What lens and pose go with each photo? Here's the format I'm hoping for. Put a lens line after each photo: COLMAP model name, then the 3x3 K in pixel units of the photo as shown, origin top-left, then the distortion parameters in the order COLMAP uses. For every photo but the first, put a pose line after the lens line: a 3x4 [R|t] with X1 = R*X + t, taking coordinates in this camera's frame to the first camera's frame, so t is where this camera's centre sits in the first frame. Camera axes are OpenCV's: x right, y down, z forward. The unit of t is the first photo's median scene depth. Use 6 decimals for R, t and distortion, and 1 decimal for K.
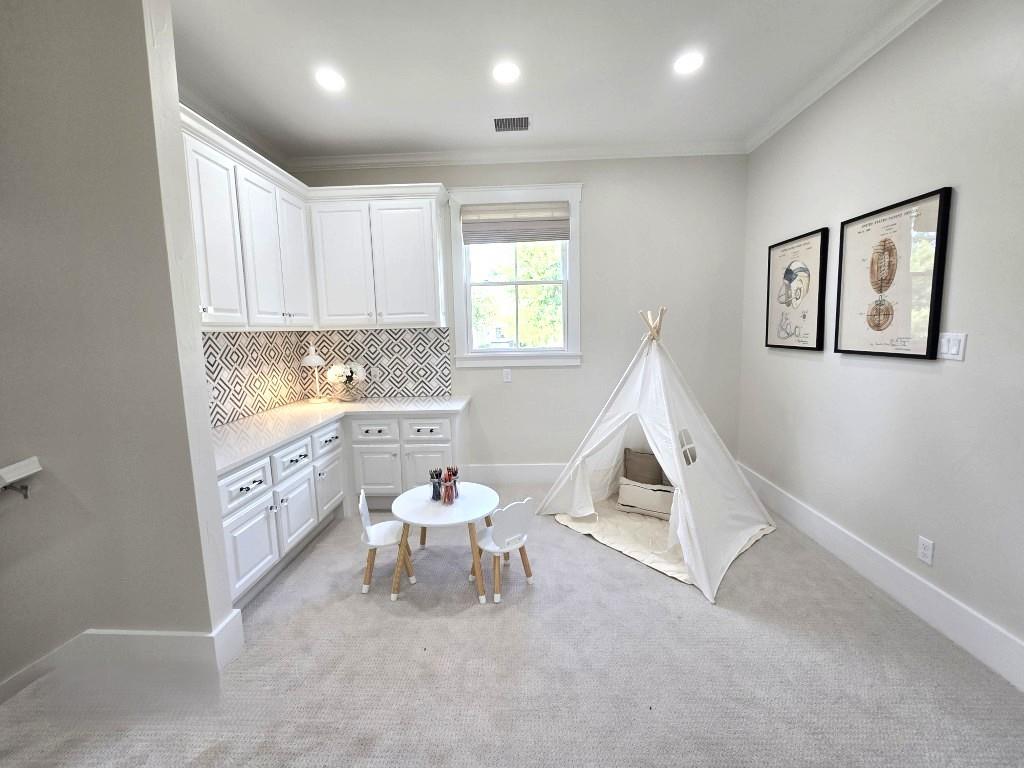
lens RADIAL K [[424.9, 0, 509.4], [0, 424.9, 375.2], [0, 0, 1]] dist [-0.003409, -0.000494]
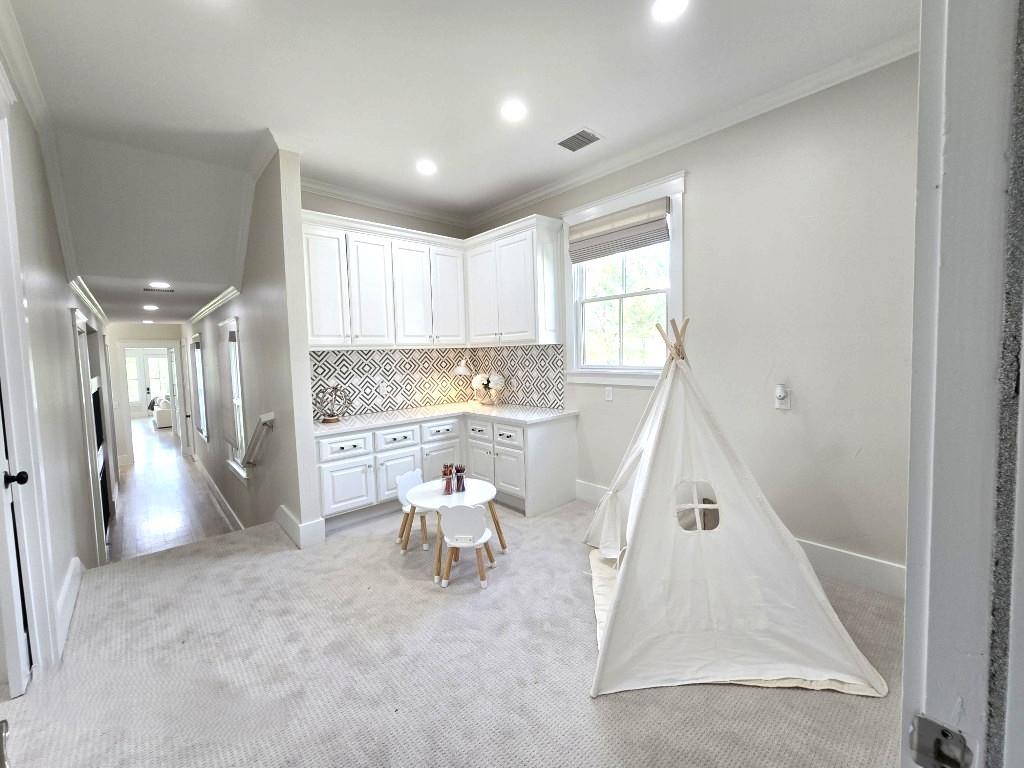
lens RADIAL K [[424.9, 0, 509.4], [0, 424.9, 375.2], [0, 0, 1]] dist [-0.003409, -0.000494]
pose [[0.690301, 0.044915, -0.722127, 0.603014], [-0.064264, 0.997933, 0.000638, -0.031469], [0.720663, 0.045966, 0.691760, 0.207578]]
